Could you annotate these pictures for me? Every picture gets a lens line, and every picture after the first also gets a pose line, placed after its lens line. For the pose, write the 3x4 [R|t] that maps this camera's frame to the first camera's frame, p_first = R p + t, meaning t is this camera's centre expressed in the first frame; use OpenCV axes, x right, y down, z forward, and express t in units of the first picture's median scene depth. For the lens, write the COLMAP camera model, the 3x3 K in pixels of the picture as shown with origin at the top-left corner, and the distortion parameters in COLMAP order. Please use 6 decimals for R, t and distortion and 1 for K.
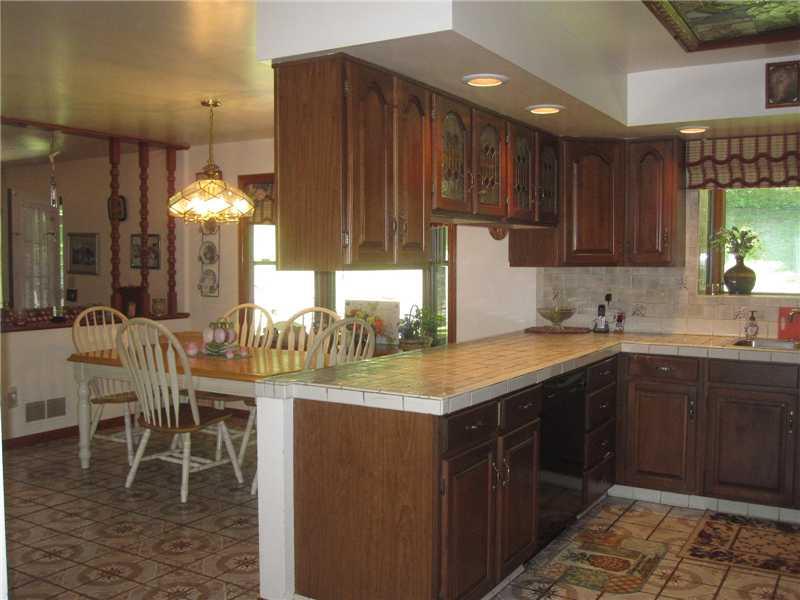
lens RADIAL K [[780.9, 0, 400.0], [0, 780.9, 300.0], [0, 0, 1]] dist [-0.068472, -0.000199]
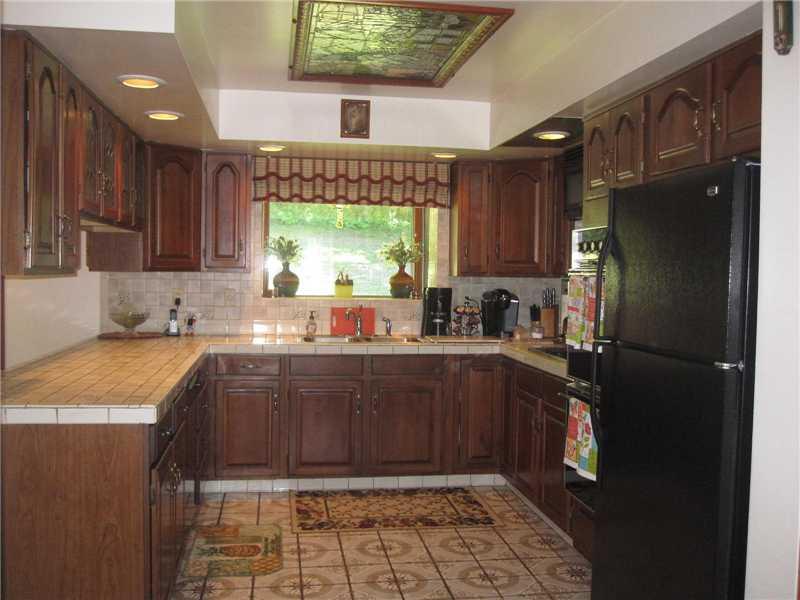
lens RADIAL K [[780.9, 0, 400.0], [0, 780.9, 300.0], [0, 0, 1]] dist [-0.068472, -0.000199]
pose [[0.761047, -0.015618, 0.648509, -0.215467], [0.019680, 0.999806, 0.000983, -0.001042], [-0.648399, 0.012014, 0.761206, 0.037219]]
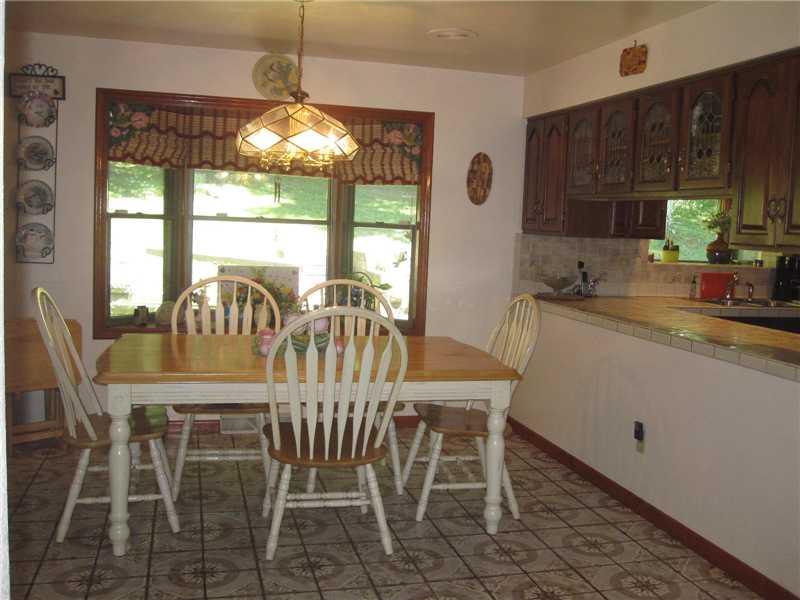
lens RADIAL K [[780.9, 0, 400.0], [0, 780.9, 300.0], [0, 0, 1]] dist [-0.068472, -0.000199]
pose [[0.689299, -0.044317, 0.723121, -0.863569], [-0.005223, 0.997797, 0.066130, -0.030378], [-0.724459, -0.049360, 0.687549, 0.540501]]
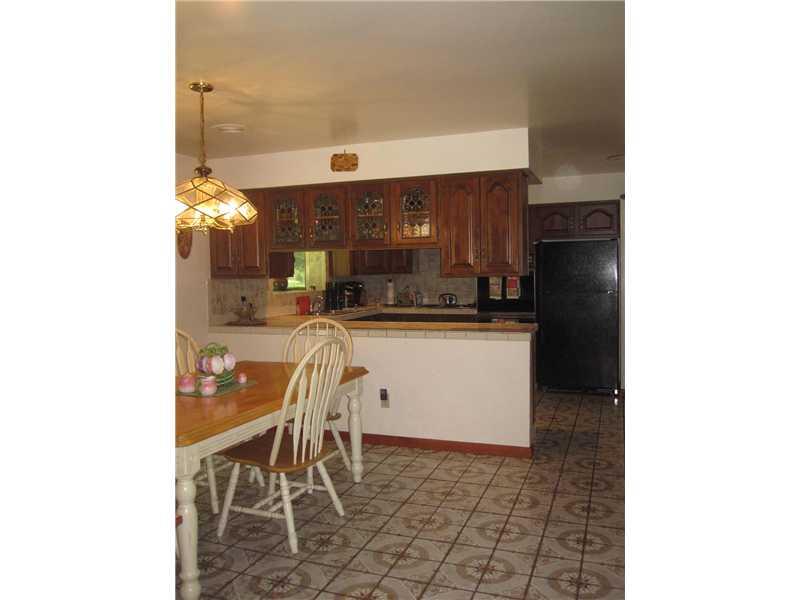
lens RADIAL K [[580.5, 0, 400.0], [0, 580.5, 300.0], [0, 0, 1]] dist [-0.118696, 0.001044]
pose [[-0.187488, -0.048621, 0.981063, -1.092218], [0.063552, 0.996081, 0.061510, -0.061846], [-0.980209, 0.073881, -0.183664, 1.131772]]
